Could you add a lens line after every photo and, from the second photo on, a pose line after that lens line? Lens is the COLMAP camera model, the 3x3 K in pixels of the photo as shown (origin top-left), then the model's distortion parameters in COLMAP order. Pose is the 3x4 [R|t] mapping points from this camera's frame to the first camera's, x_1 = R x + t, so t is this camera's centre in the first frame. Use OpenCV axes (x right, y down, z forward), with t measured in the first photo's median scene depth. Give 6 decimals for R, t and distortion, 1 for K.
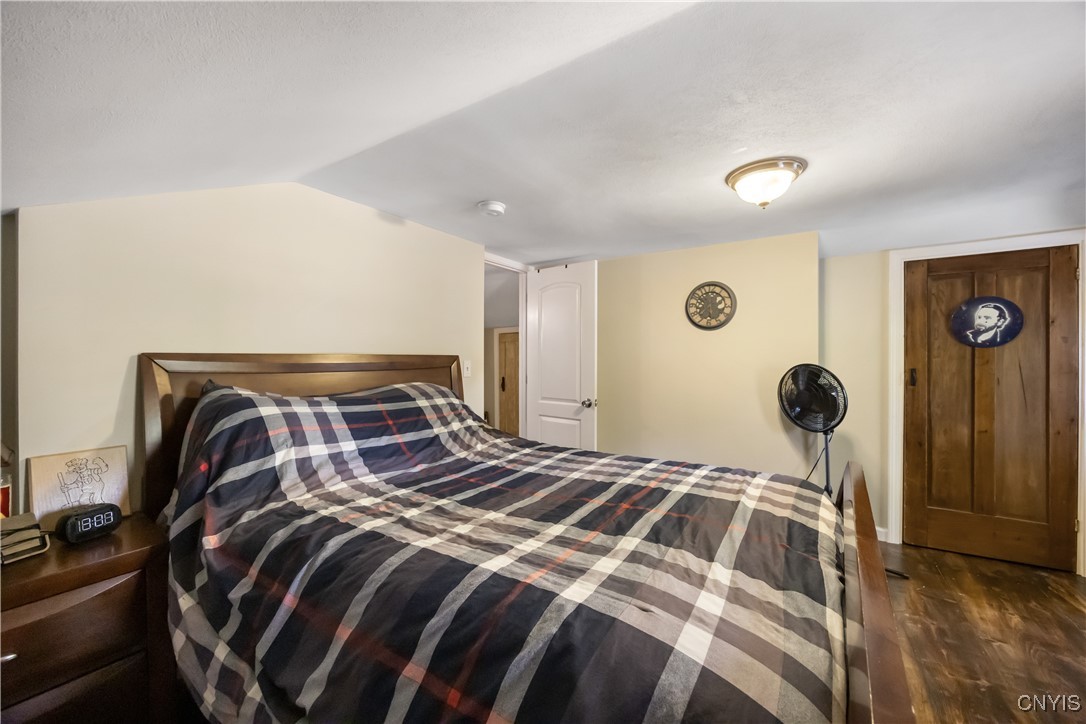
lens RADIAL K [[411.3, 0, 551.3], [0, 411.3, 359.0], [0, 0, 1]] dist [-0.007017, 0.000629]
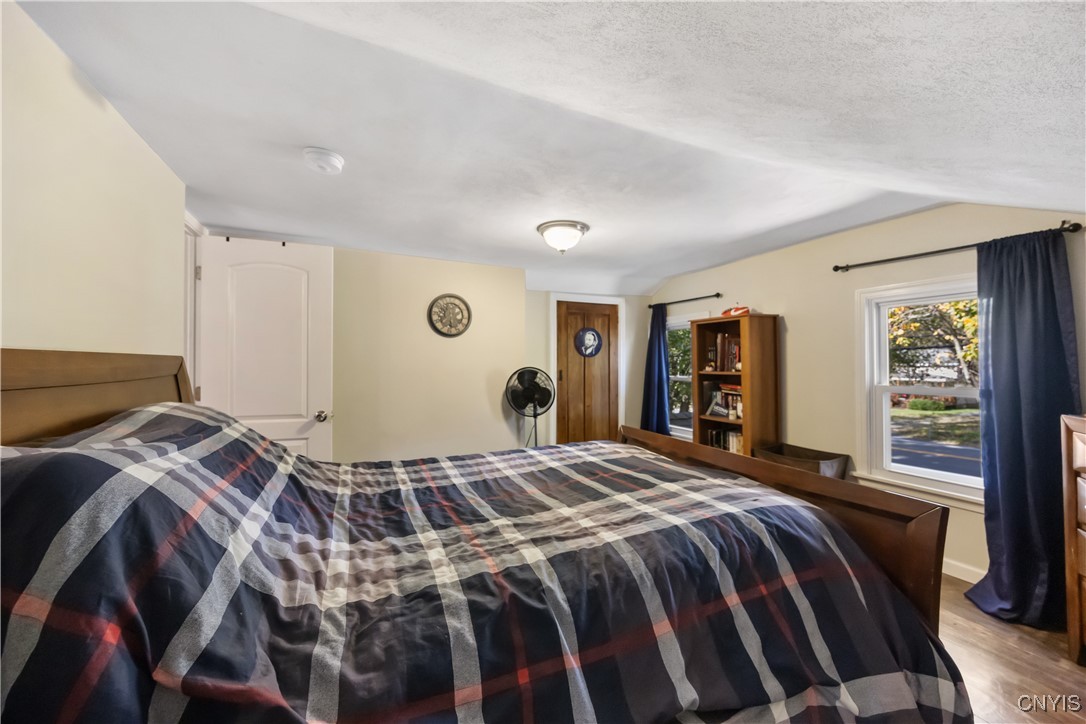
lens RADIAL K [[411.3, 0, 547.5], [0, 411.3, 361.4], [0, 0, 1]] dist [-0.007017, 0.000629]
pose [[0.524873, 0.007907, 0.851144, -0.522782], [0.000087, 0.999956, -0.009343, 0.006466], [-0.851181, 0.004979, 0.524849, 0.243241]]
